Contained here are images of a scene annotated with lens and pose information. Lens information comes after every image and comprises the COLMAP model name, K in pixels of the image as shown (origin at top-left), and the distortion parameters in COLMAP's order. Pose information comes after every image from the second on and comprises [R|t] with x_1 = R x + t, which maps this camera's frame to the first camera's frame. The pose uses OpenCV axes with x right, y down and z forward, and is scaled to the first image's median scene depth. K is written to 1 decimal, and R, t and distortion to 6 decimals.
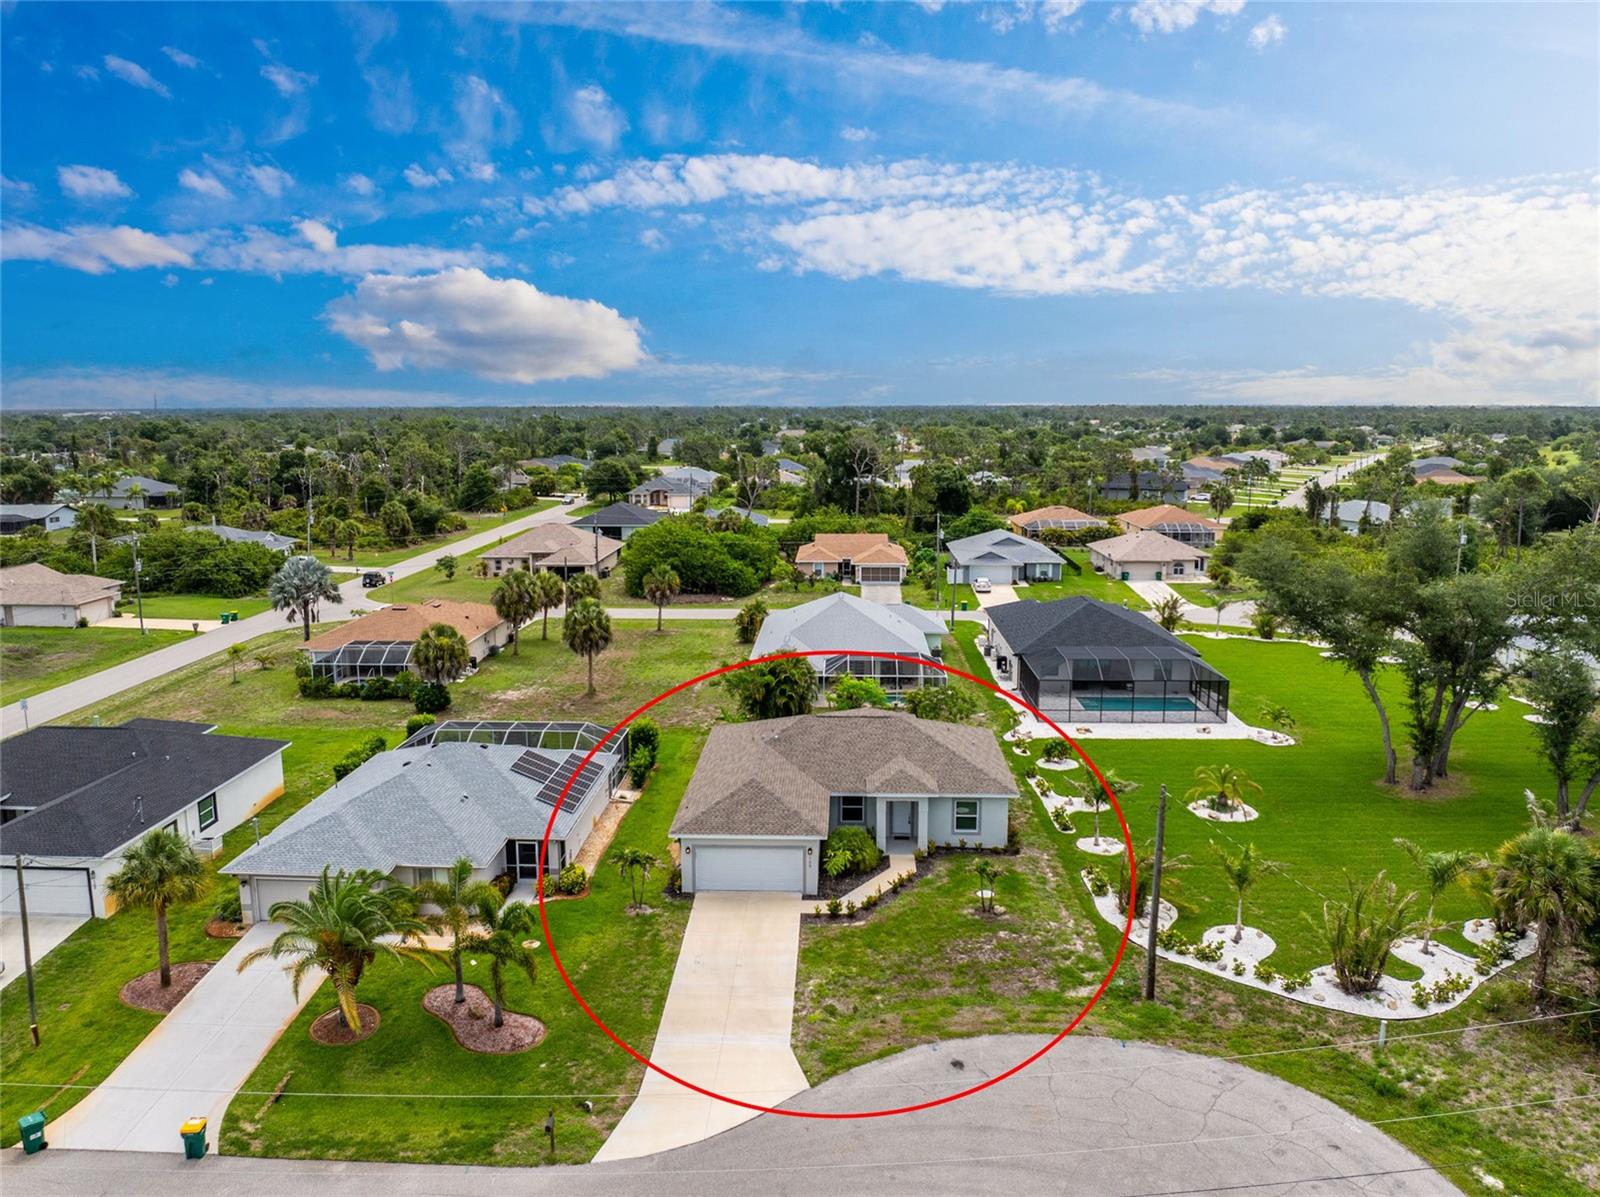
lens RADIAL K [[1138.8, 0, 800.0], [0, 1138.8, 598.5], [0, 0, 1]] dist [-0.050660, 0.019953]
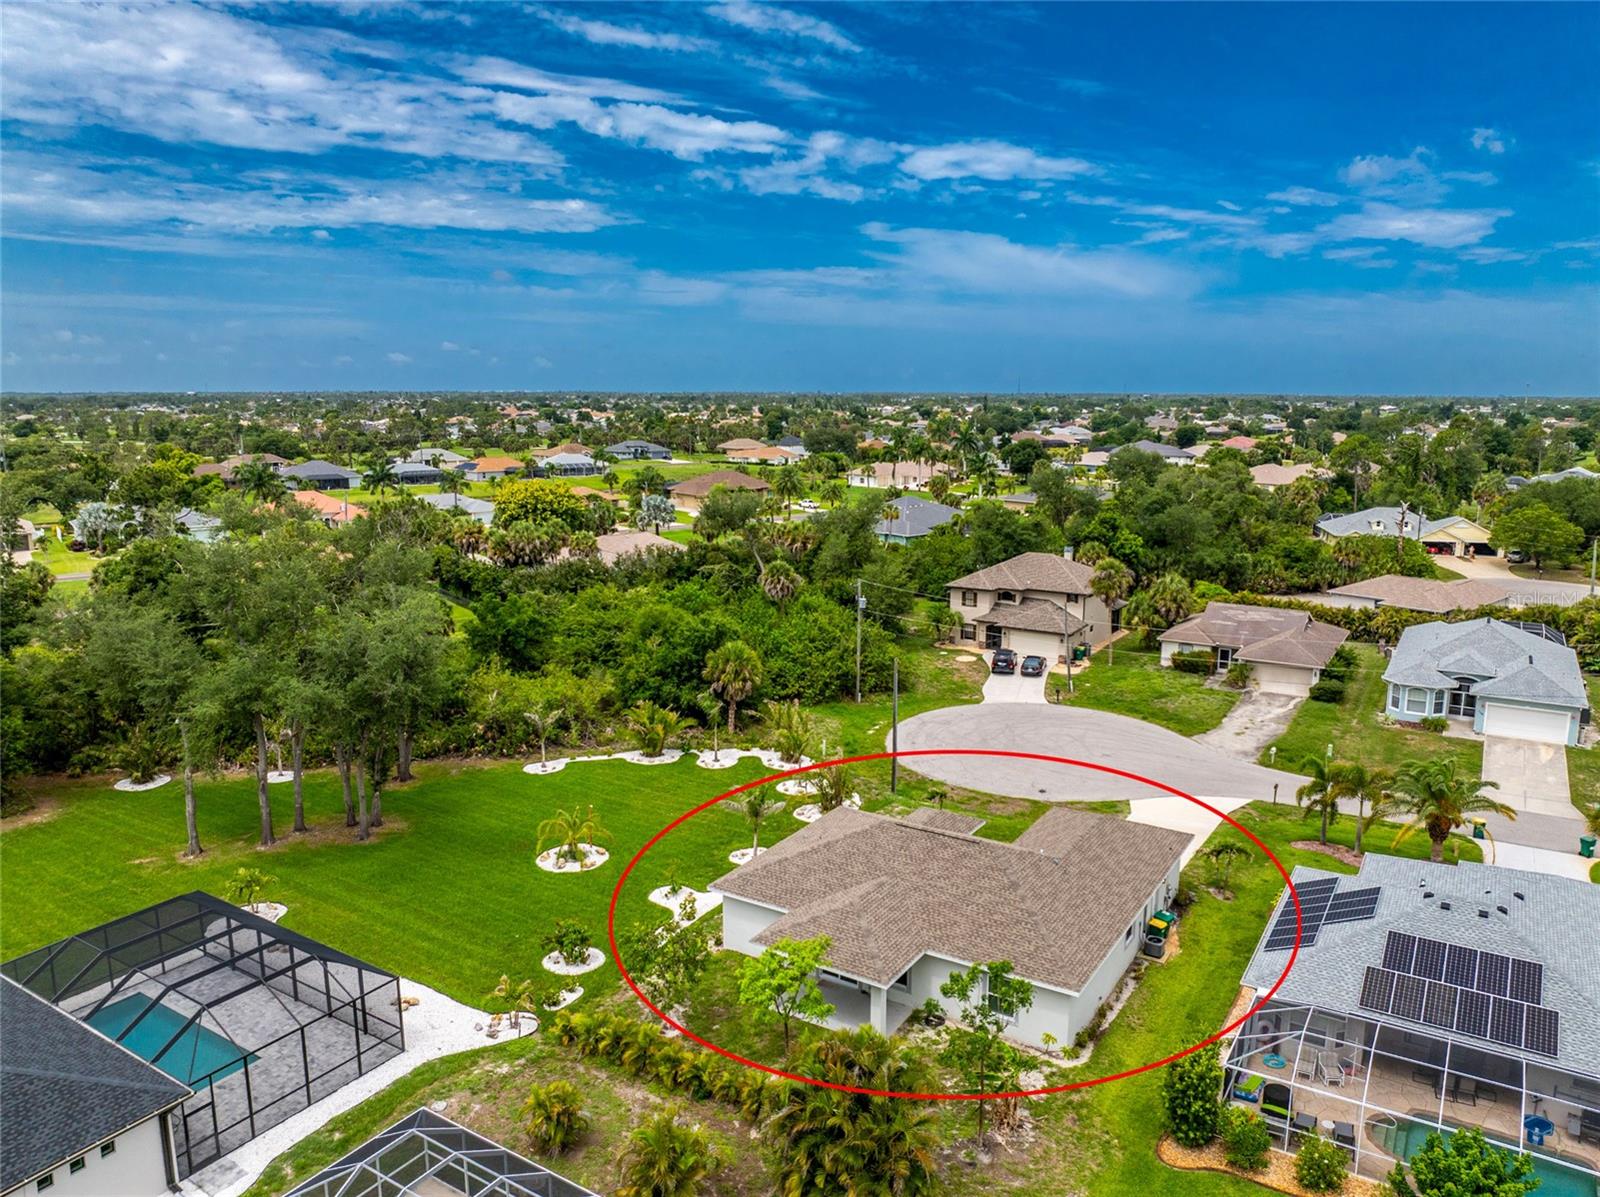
lens RADIAL K [[1131.6, 0, 801.7], [0, 1131.6, 593.9], [0, 0, 1]] dist [-0.044183, 0.020429]
pose [[-0.867706, -0.086197, 0.489546, -0.277588], [0.083463, 0.945603, 0.314433, -0.353923], [-0.490020, 0.313695, -0.813312, 1.856710]]
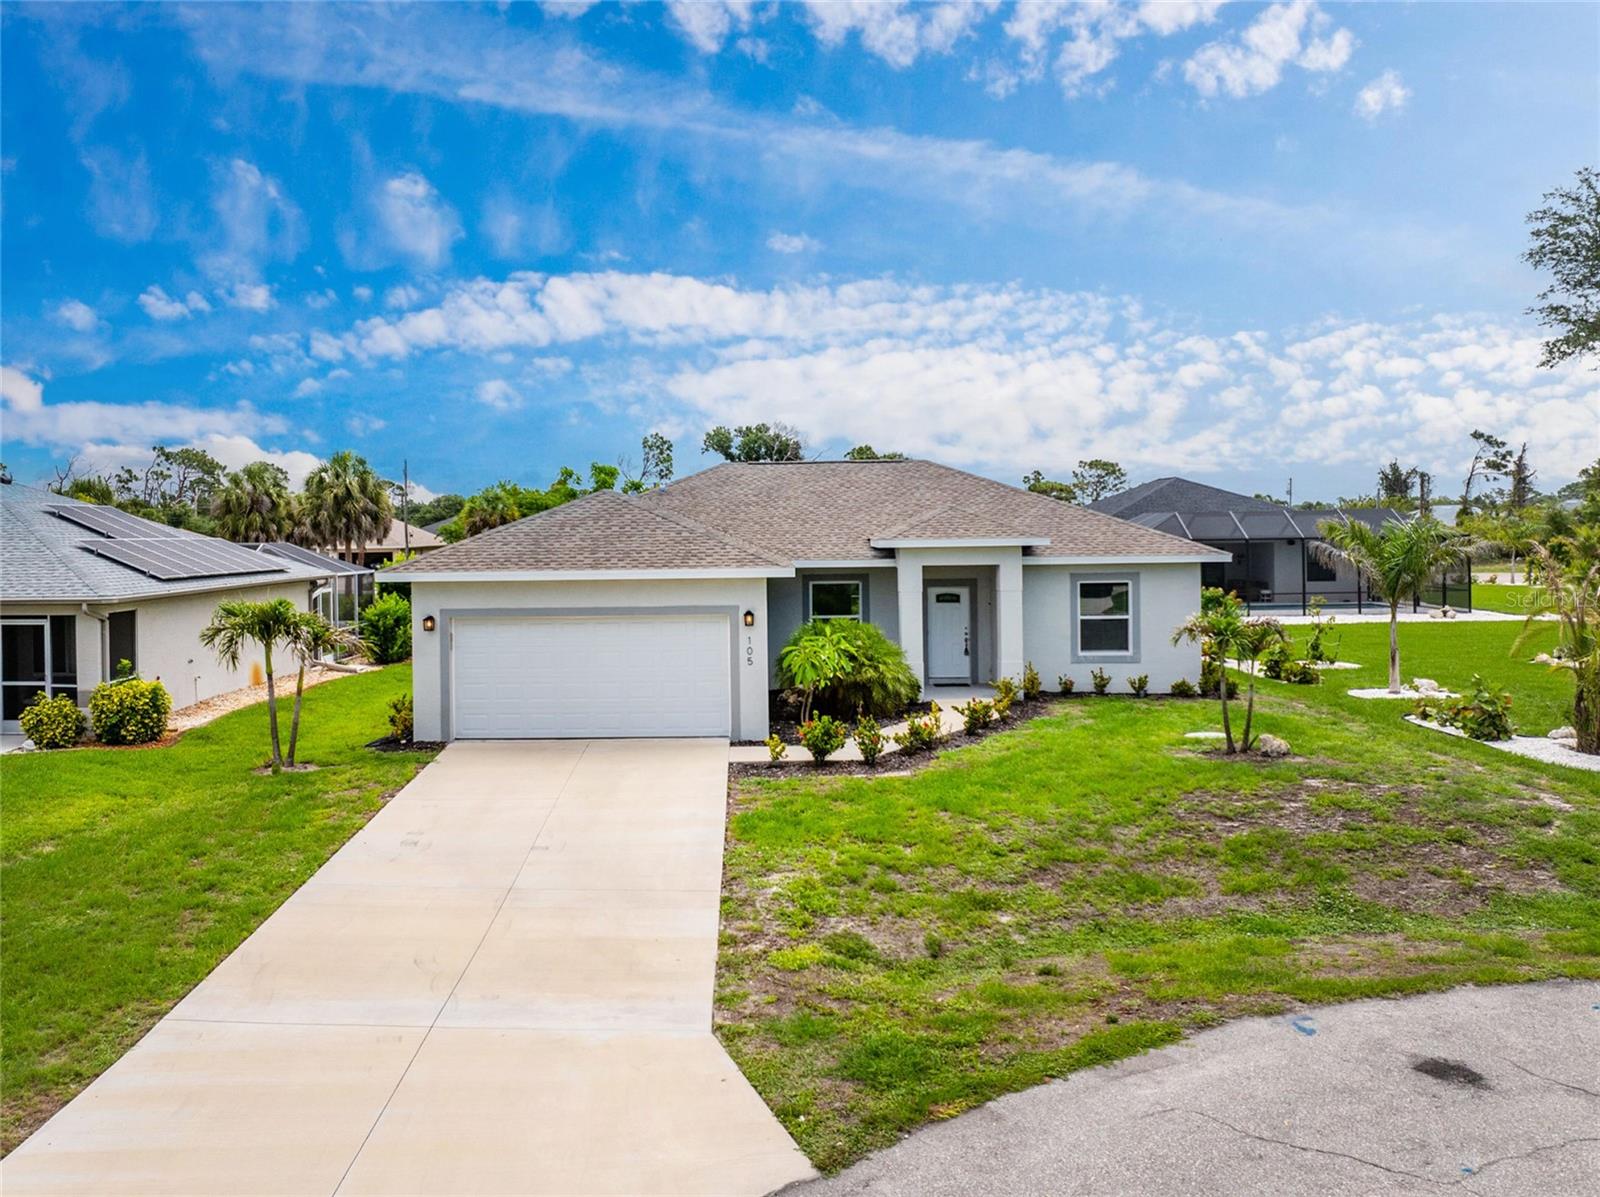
lens RADIAL K [[1328.8, 0, 709.7], [0, 1328.8, 542.0], [0, 0, 1]] dist [-0.039960, 0.002581]
pose [[0.999902, -0.010146, 0.009655, -0.008042], [0.011522, 0.987817, -0.155191, 0.250544], [-0.007963, 0.155287, 0.987837, 0.524404]]
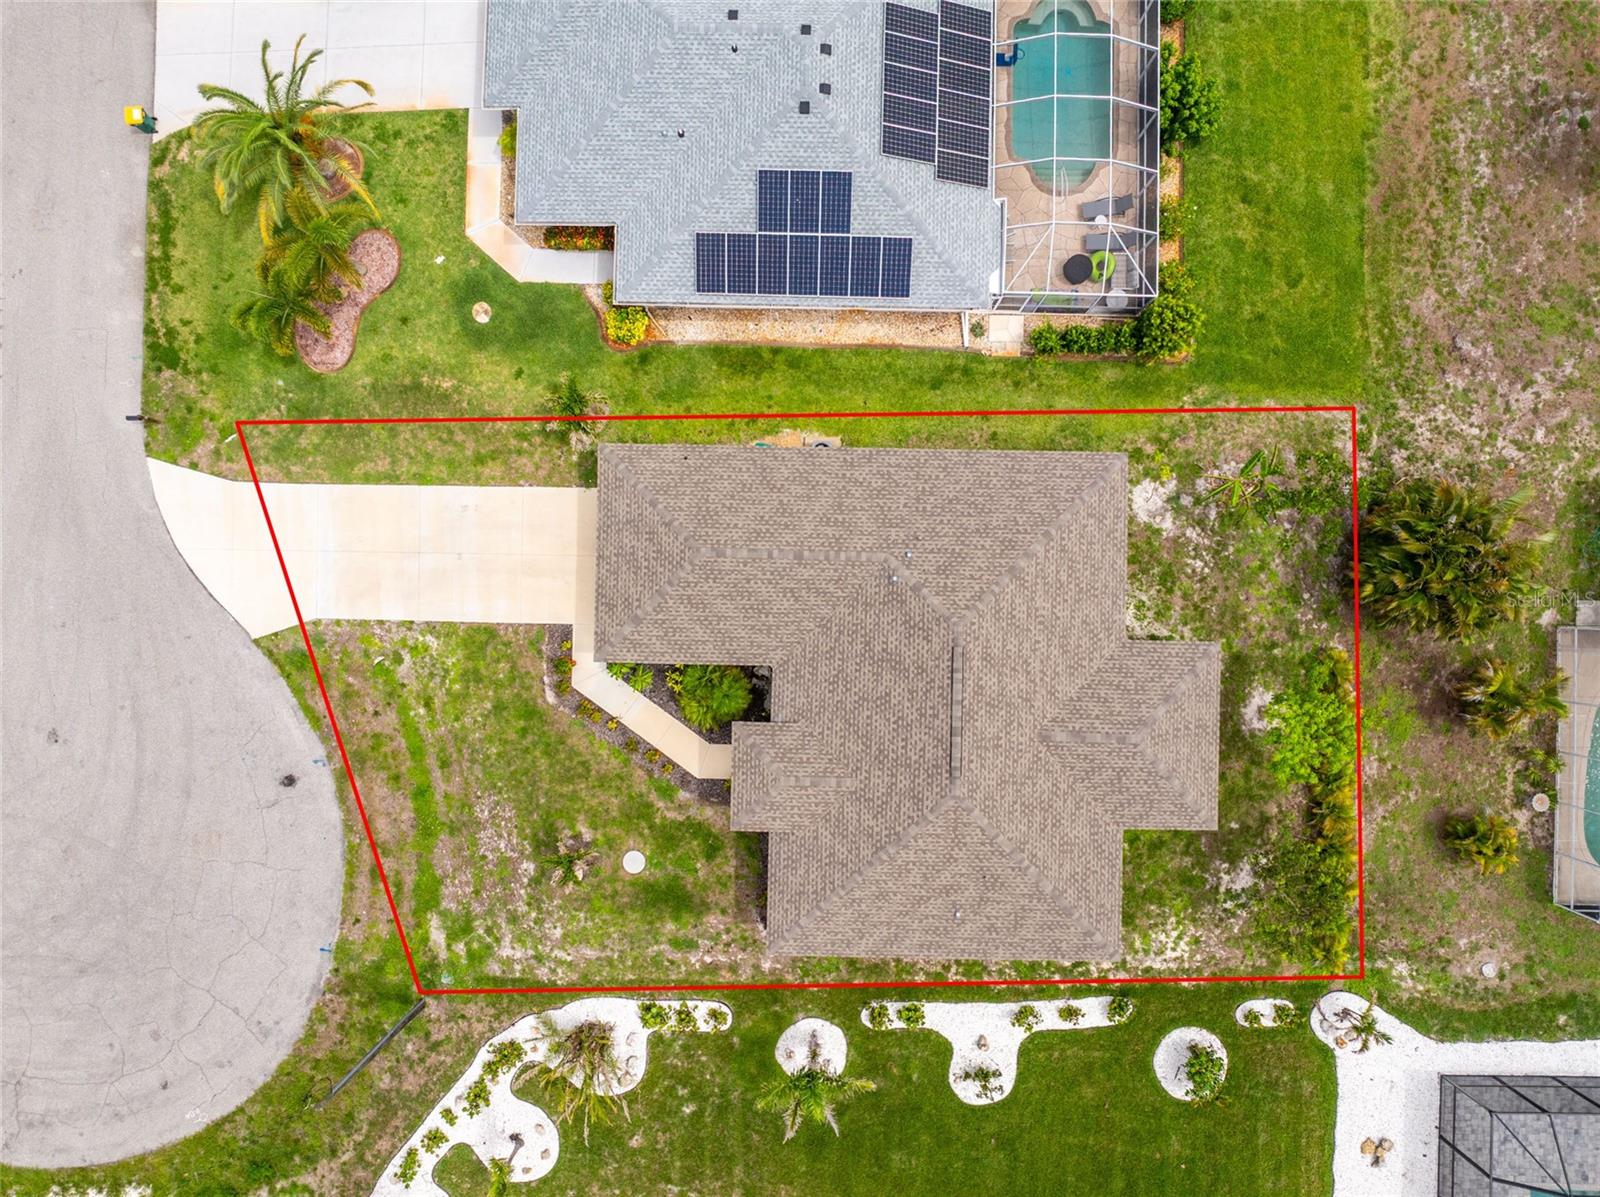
lens RADIAL K [[1136.6, 0, 800.4], [0, 1136.6, 594.9], [0, 0, 1]] dist [-0.040855, 0.001123]
pose [[0.020764, 0.999700, -0.012995, -0.005831], [-0.154978, 0.016059, 0.987787, -0.496383], [0.987700, -0.018497, 0.155265, 0.946896]]
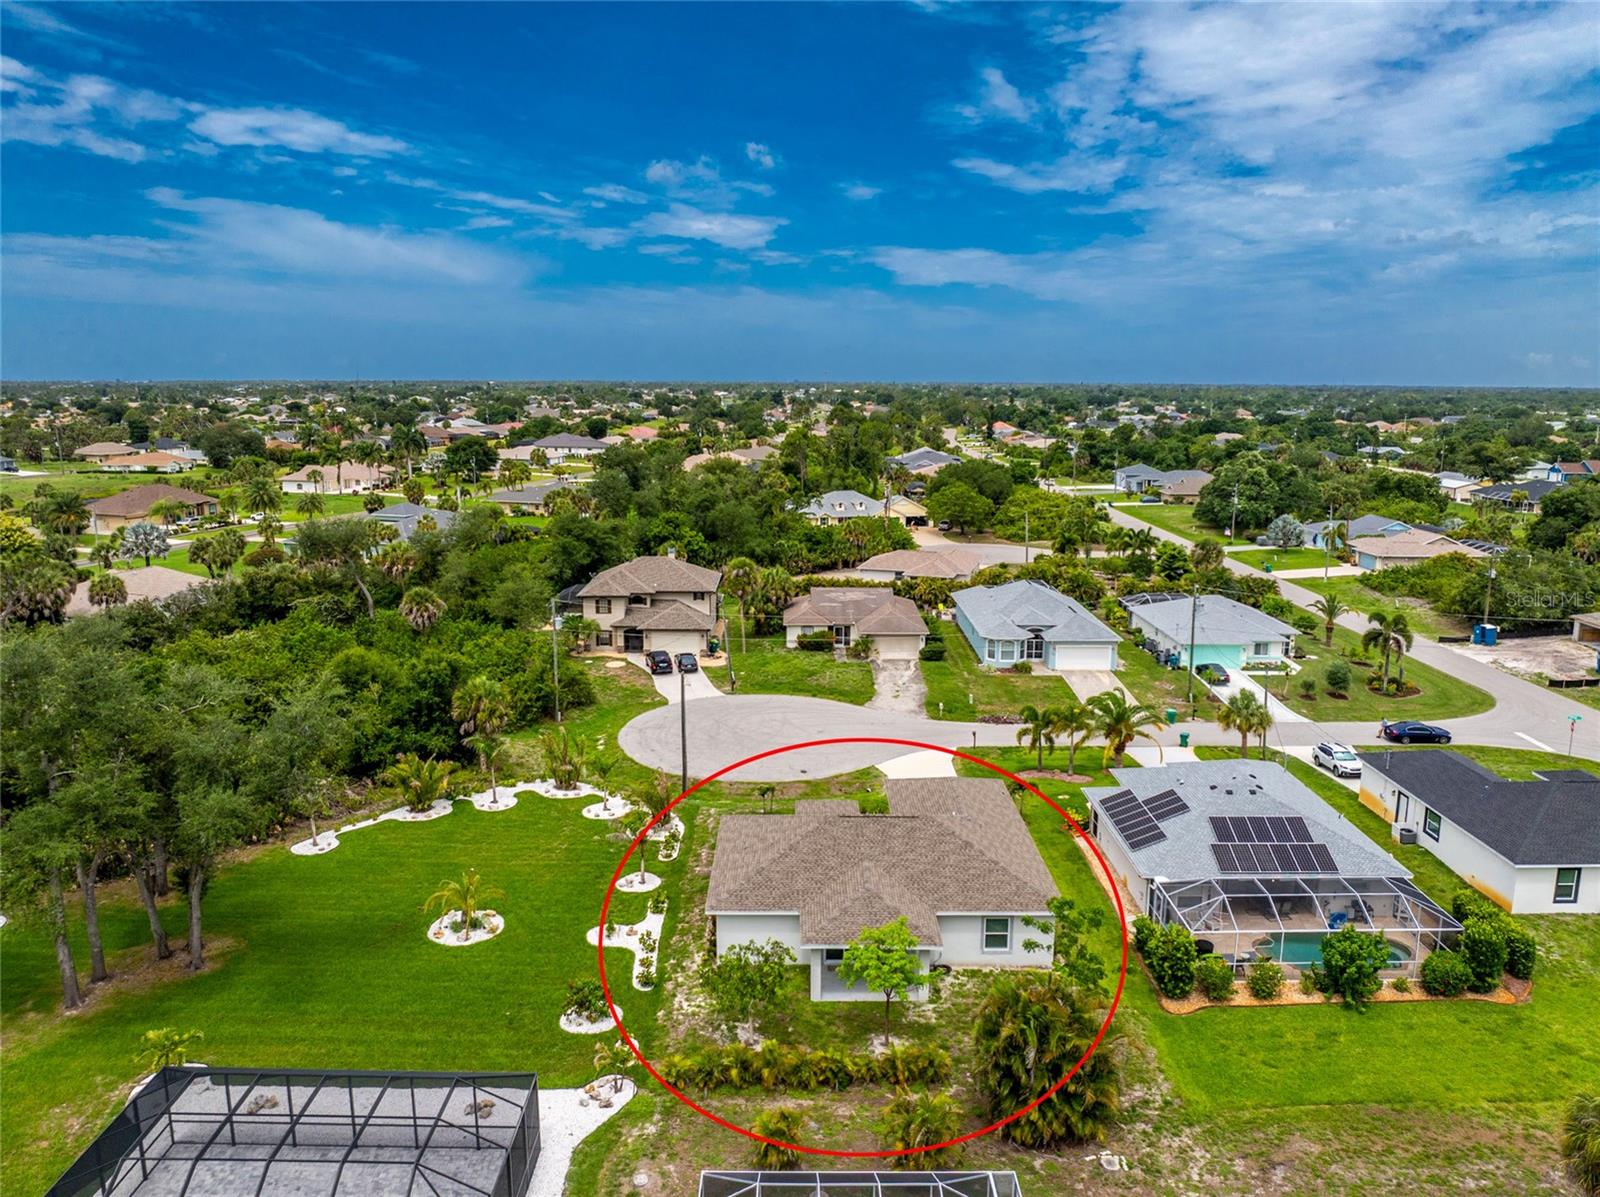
lens RADIAL K [[1131.6, 0, 801.7], [0, 1131.6, 593.9], [0, 0, 1]] dist [-0.044183, 0.020429]
pose [[-0.999116, 0.006906, -0.041469, 0.163905], [-0.007925, 0.937789, 0.347116, -0.433231], [0.041286, 0.347138, -0.936905, 2.029361]]
